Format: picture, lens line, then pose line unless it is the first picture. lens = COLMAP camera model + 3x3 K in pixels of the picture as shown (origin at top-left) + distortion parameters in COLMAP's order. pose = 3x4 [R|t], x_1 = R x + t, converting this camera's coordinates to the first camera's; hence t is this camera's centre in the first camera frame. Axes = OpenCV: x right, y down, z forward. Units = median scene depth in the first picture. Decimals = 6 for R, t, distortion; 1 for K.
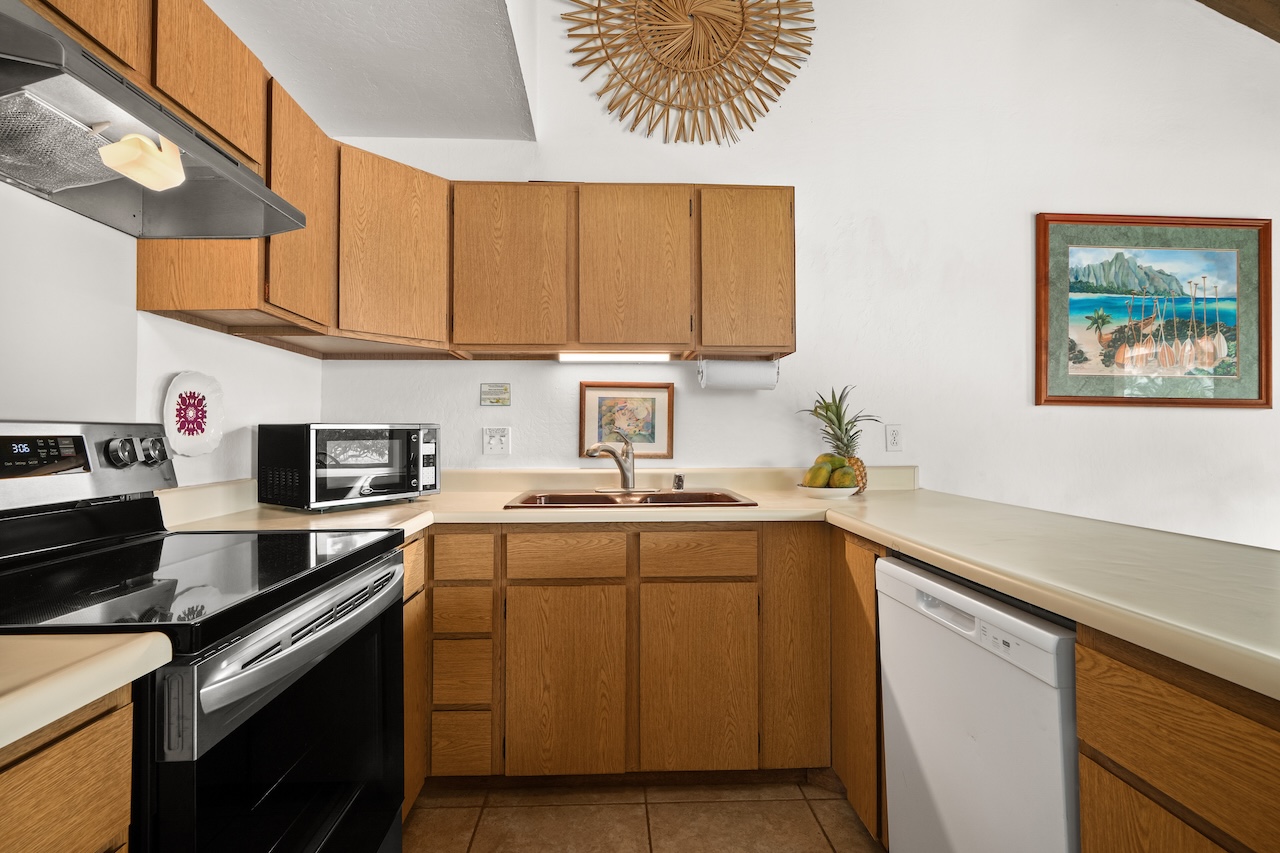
lens RADIAL K [[591.6, 0, 628.2], [0, 591.6, 421.7], [0, 0, 1]] dist [-0.000116, -0.001319]
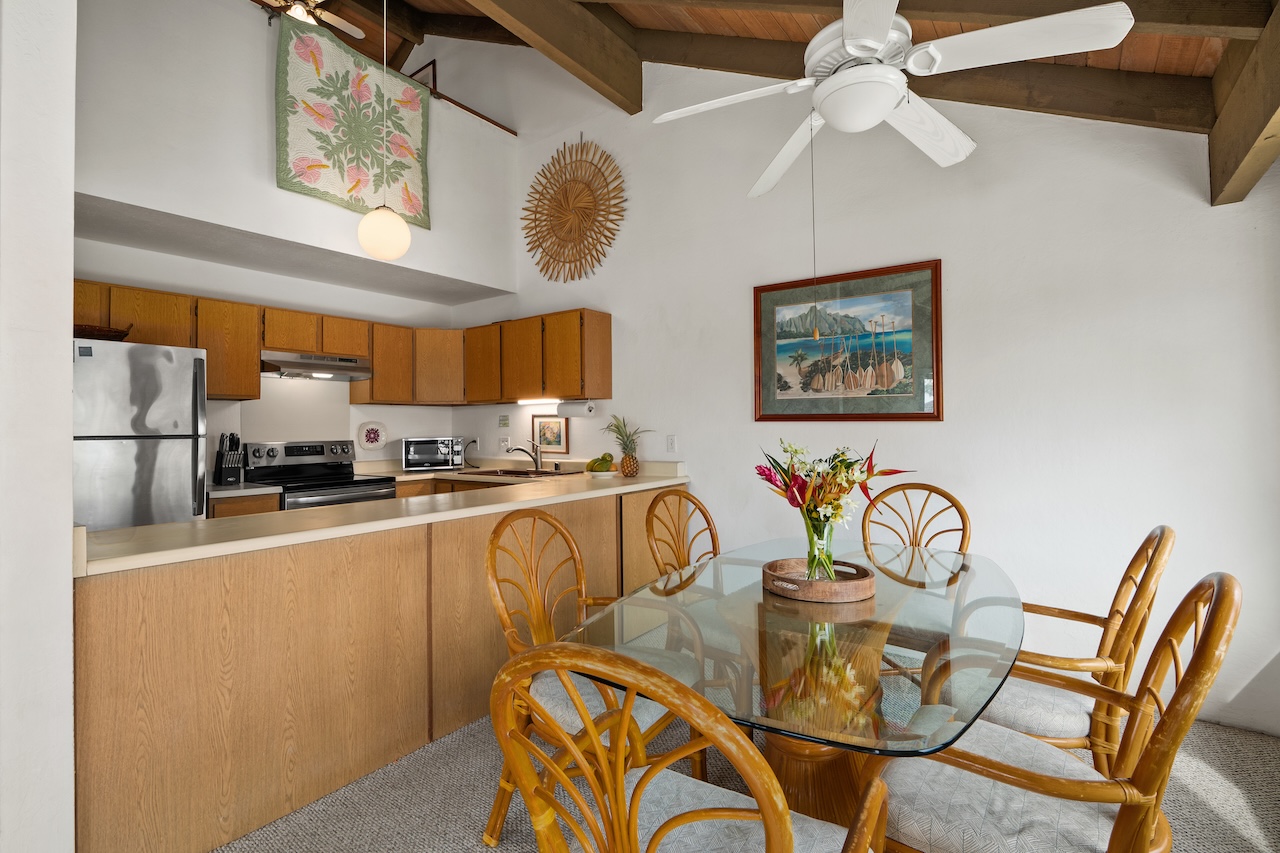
lens RADIAL K [[591.6, 0, 617.9], [0, 591.6, 409.0], [0, 0, 1]] dist [-0.000116, -0.001319]
pose [[0.771016, -0.030146, -0.636101, 1.407182], [0.026126, 0.999535, -0.015703, -0.046305], [0.636279, -0.004511, 0.771446, -0.329112]]
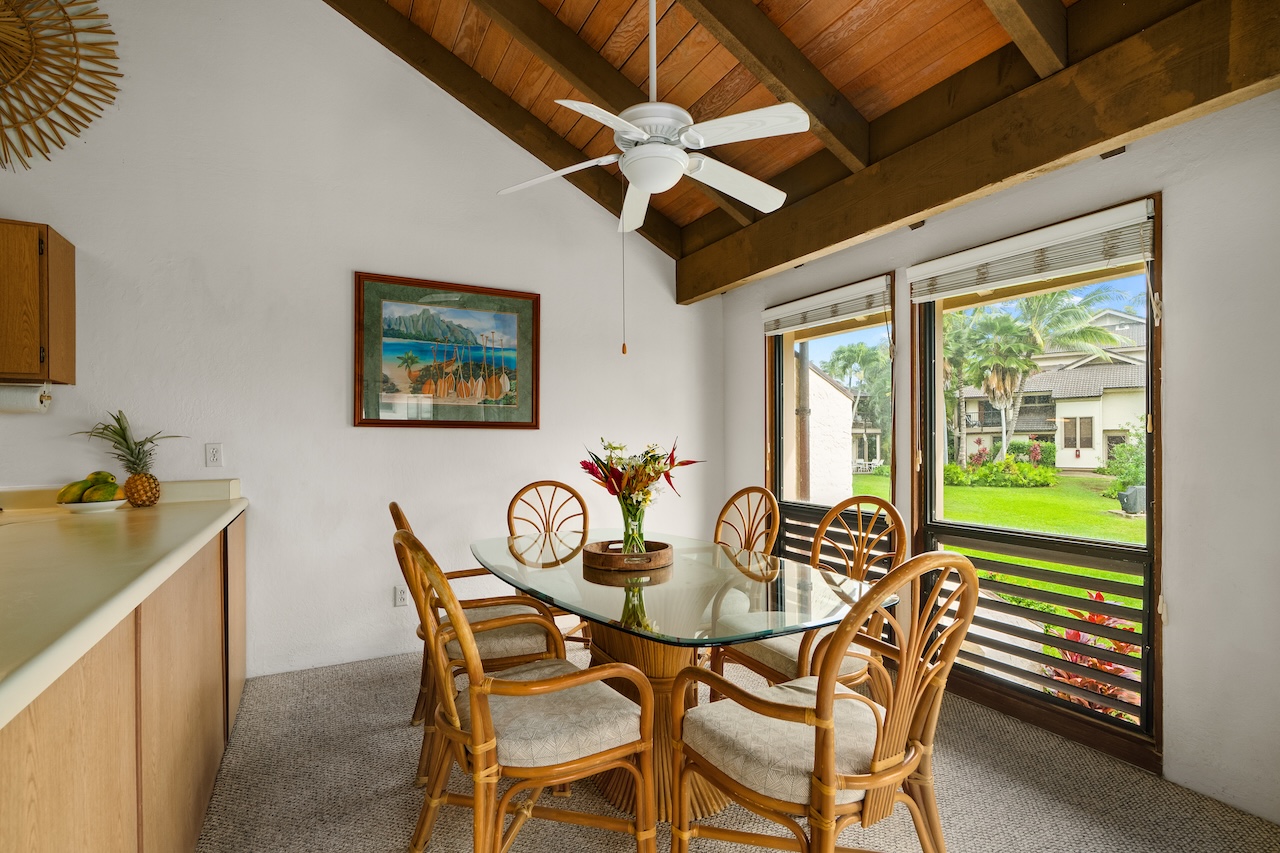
lens RADIAL K [[591.6, 0, 641.1], [0, 591.6, 443.2], [0, 0, 1]] dist [-0.000116, -0.001319]
pose [[0.908522, -0.007638, 0.417766, 0.754785], [-0.004380, 0.999604, 0.027802, -0.030553], [-0.417813, -0.027088, 0.908129, -0.408541]]
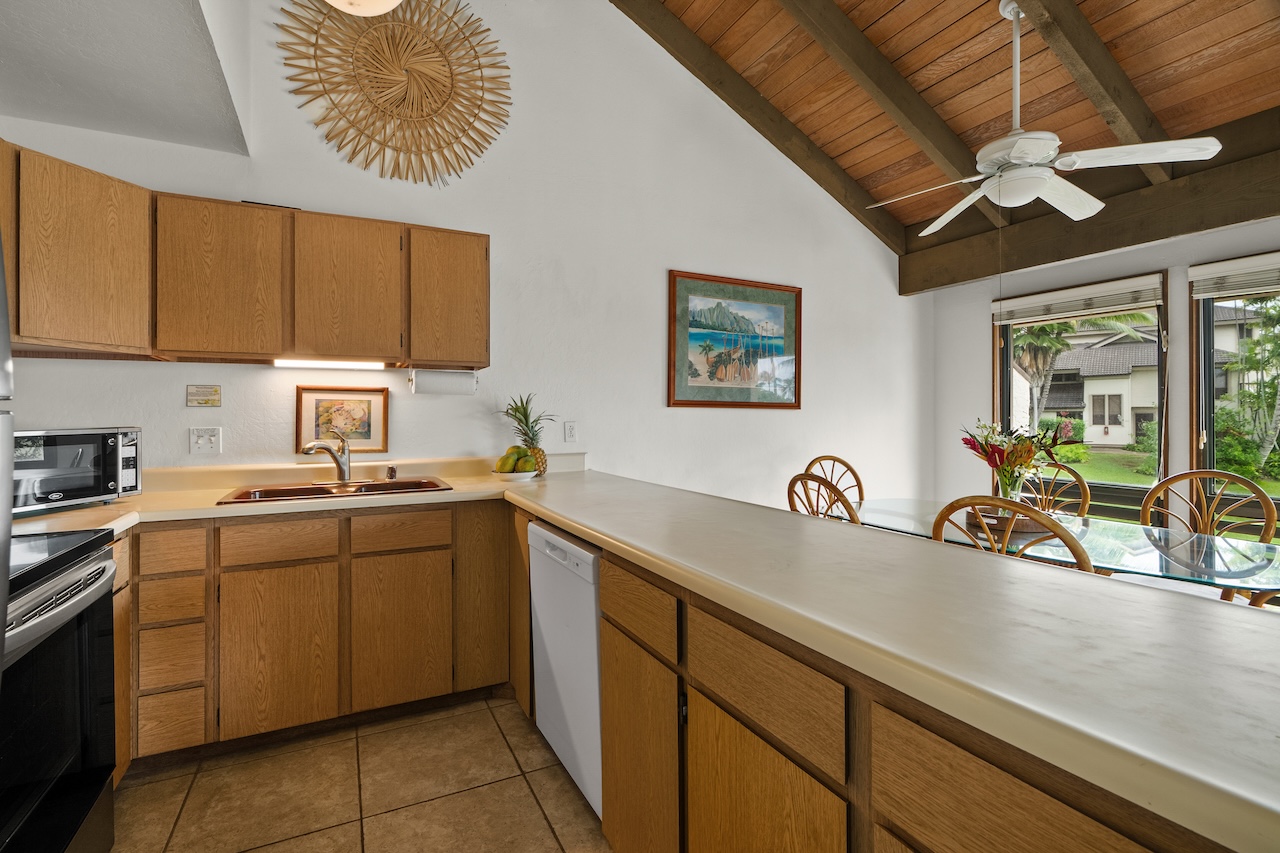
lens RADIAL K [[591.6, 0, 627.4], [0, 591.6, 409.7], [0, 0, 1]] dist [-0.000116, -0.001319]
pose [[0.913187, 0.000302, 0.407542, 0.032281], [-0.004967, 0.999934, 0.010389, -0.036884], [-0.407511, -0.011511, 0.913128, -0.255248]]
